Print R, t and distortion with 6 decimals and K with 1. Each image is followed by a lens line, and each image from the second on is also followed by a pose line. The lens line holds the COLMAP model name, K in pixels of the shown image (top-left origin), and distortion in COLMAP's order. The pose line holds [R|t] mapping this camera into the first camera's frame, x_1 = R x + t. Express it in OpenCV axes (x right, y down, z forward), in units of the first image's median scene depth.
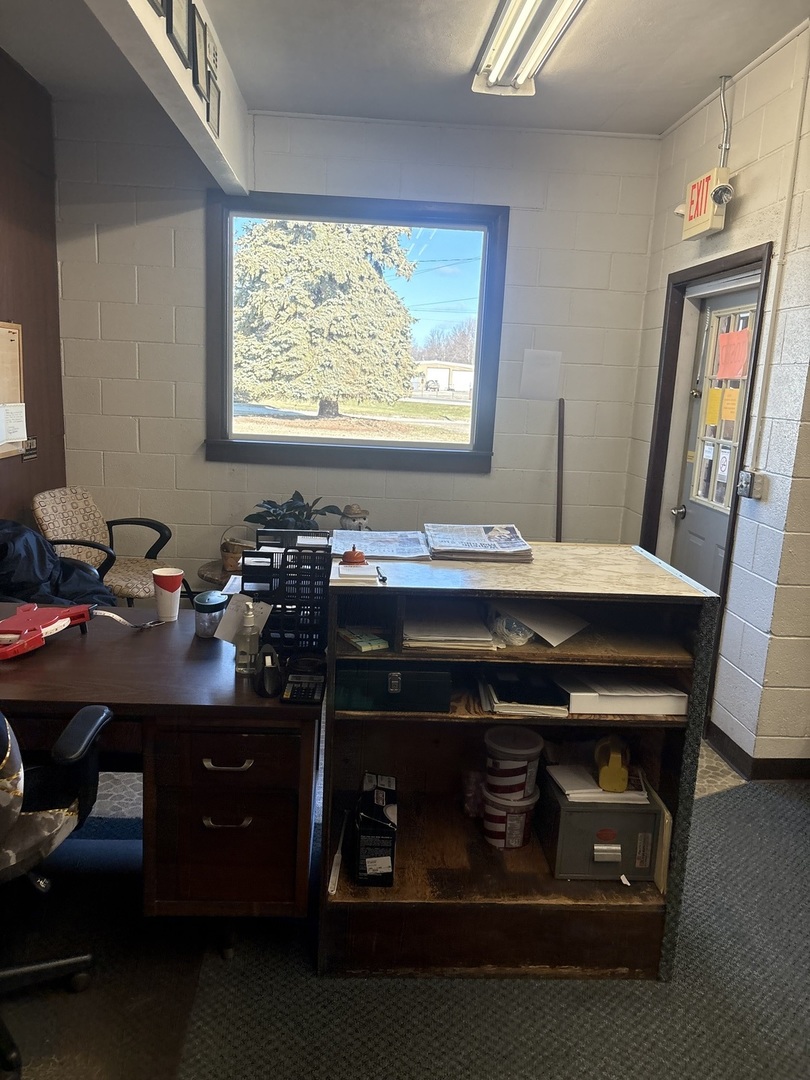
lens RADIAL K [[812.4, 0, 402.9], [0, 812.4, 536.5], [0, 0, 1]] dist [0.007470, 0.001980]
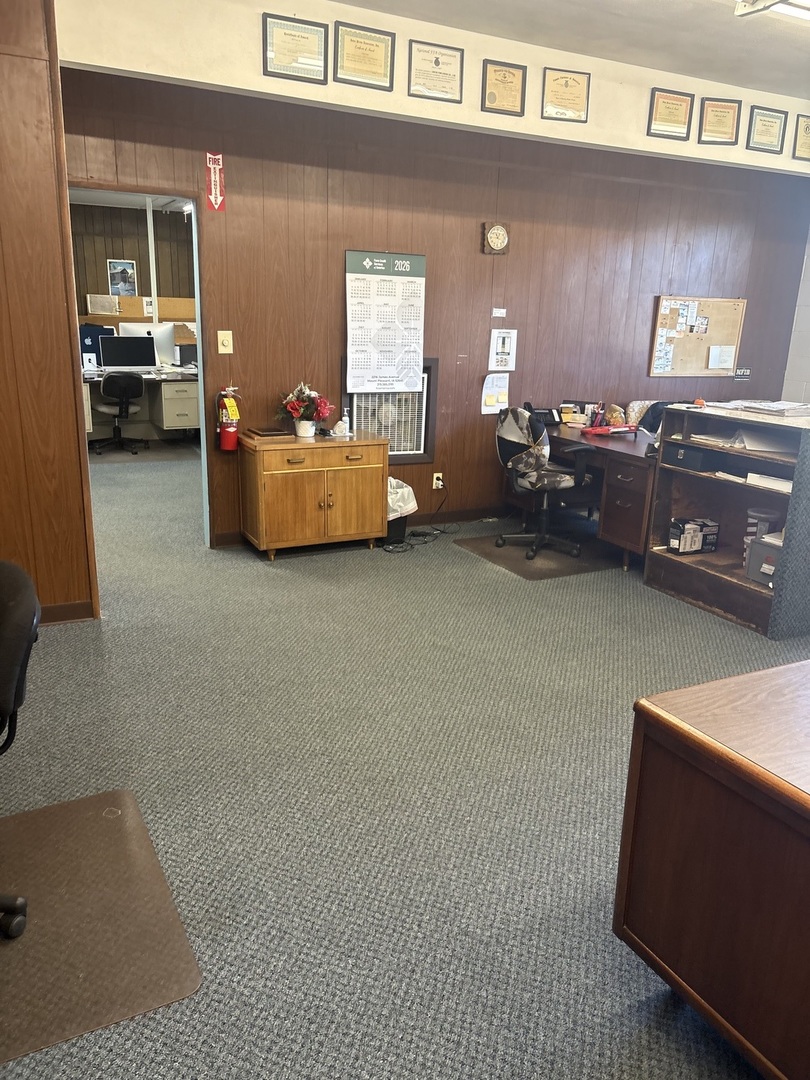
lens RADIAL K [[812.4, 0, 404.7], [0, 812.4, 540.5], [0, 0, 1]] dist [0.007470, 0.001980]
pose [[0.405158, 0.217497, -0.887999, 1.619802], [-0.191076, 0.969985, 0.150397, 0.203173], [0.894057, 0.108741, 0.434555, -0.610157]]
